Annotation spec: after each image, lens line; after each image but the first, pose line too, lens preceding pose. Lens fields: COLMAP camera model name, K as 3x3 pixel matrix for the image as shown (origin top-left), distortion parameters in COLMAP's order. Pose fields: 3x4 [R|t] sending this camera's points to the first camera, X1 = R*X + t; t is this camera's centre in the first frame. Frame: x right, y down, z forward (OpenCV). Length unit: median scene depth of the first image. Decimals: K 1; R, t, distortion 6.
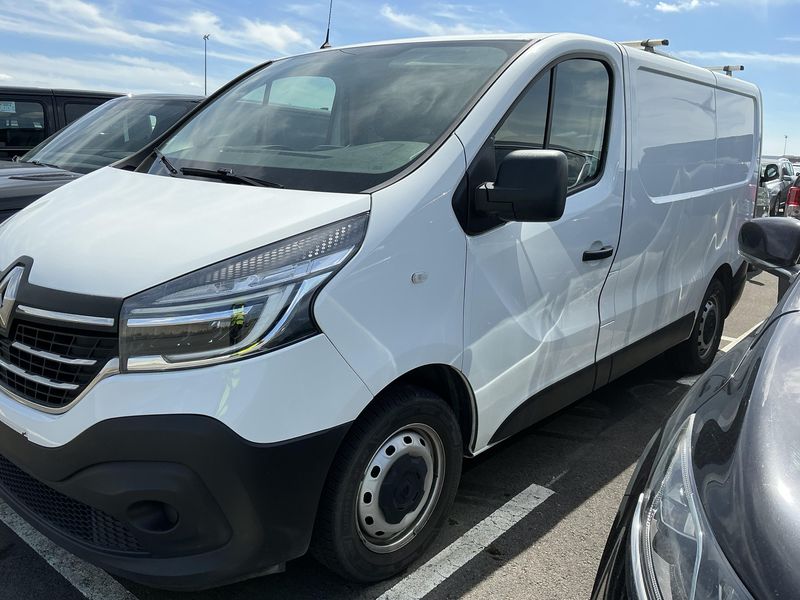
lens RADIAL K [[649.6, 0, 395.6], [0, 649.6, 299.1], [0, 0, 1]] dist [0.113956, -0.219504]
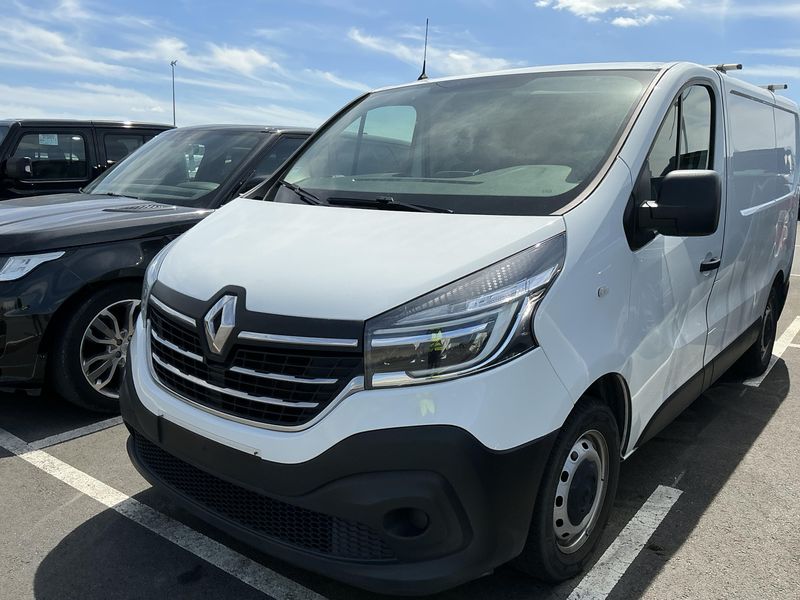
lens RADIAL K [[649.6, 0, 395.6], [0, 649.6, 299.1], [0, 0, 1]] dist [0.113956, -0.219504]
pose [[0.998494, -0.037108, 0.040403, -0.313413], [0.038214, 0.998906, -0.026961, -0.004521], [-0.039358, 0.028465, 0.998820, -0.057839]]
